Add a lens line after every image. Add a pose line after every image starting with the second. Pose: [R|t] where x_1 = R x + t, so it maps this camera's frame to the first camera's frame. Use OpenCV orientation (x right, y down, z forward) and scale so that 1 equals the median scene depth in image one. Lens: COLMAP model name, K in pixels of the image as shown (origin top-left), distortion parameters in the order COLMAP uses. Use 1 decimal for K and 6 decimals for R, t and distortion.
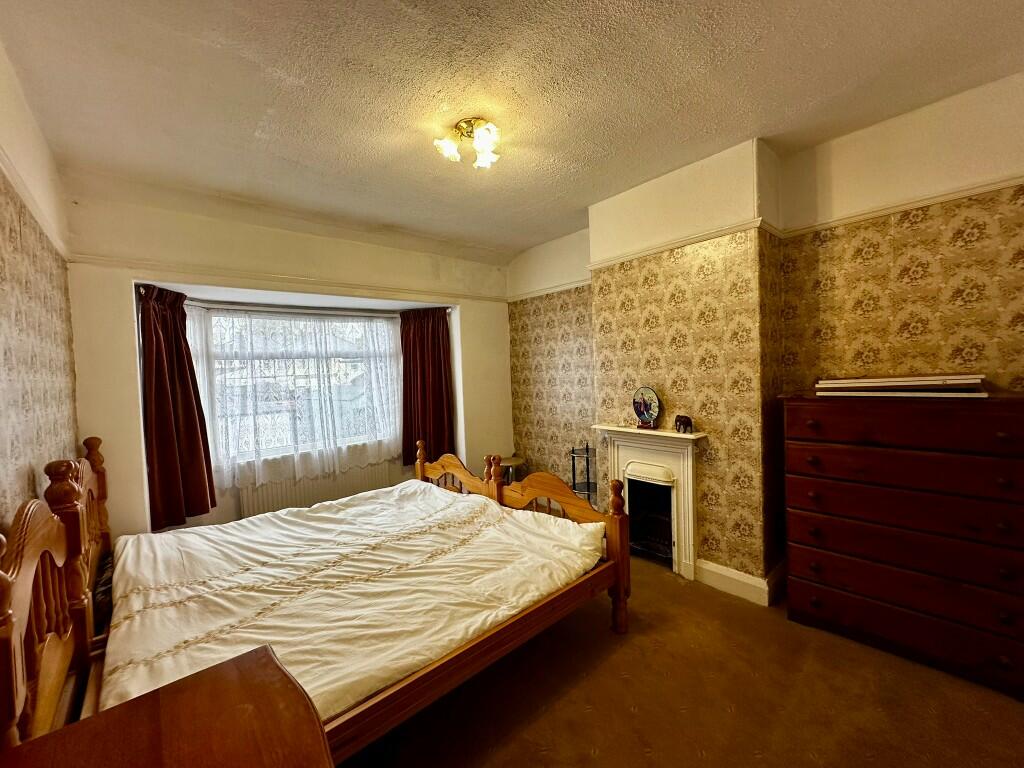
lens RADIAL K [[406.8, 0, 515.6], [0, 406.8, 386.6], [0, 0, 1]] dist [0.002153, 0.000096]
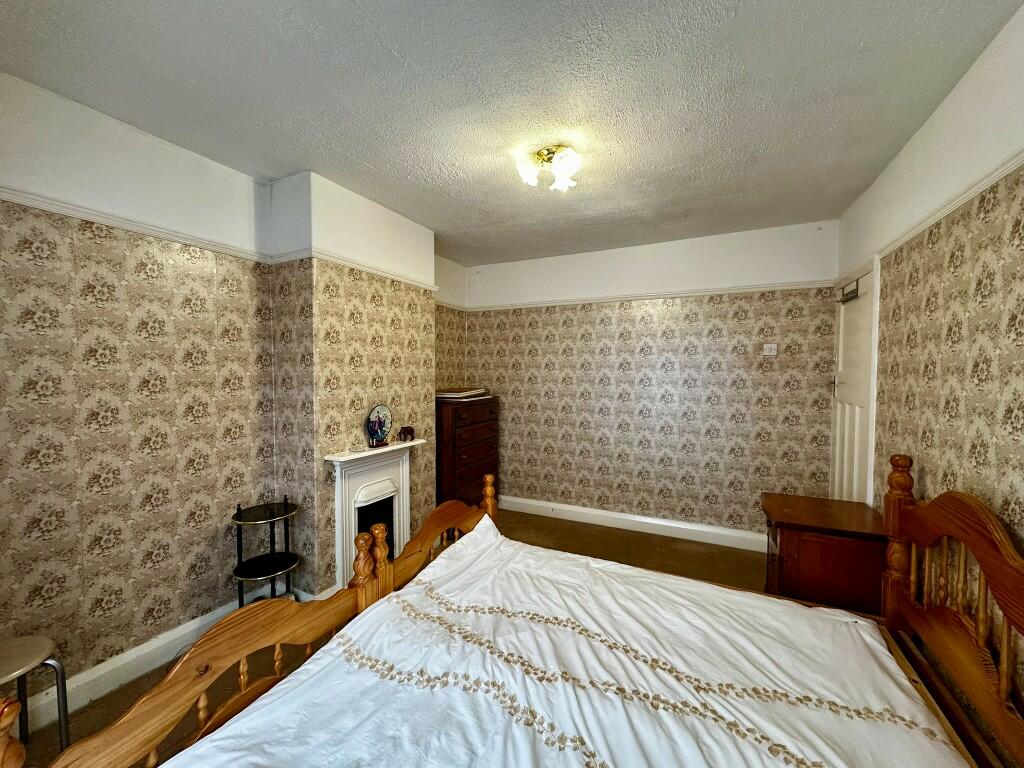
lens RADIAL K [[406.8, 0, 514.4], [0, 406.8, 382.4], [0, 0, 1]] dist [0.002153, 0.000096]
pose [[-0.395205, 0.019437, 0.918387, -0.722423], [0.056564, 0.998394, 0.003210, -0.038129], [-0.916850, 0.053217, -0.395670, 1.077233]]
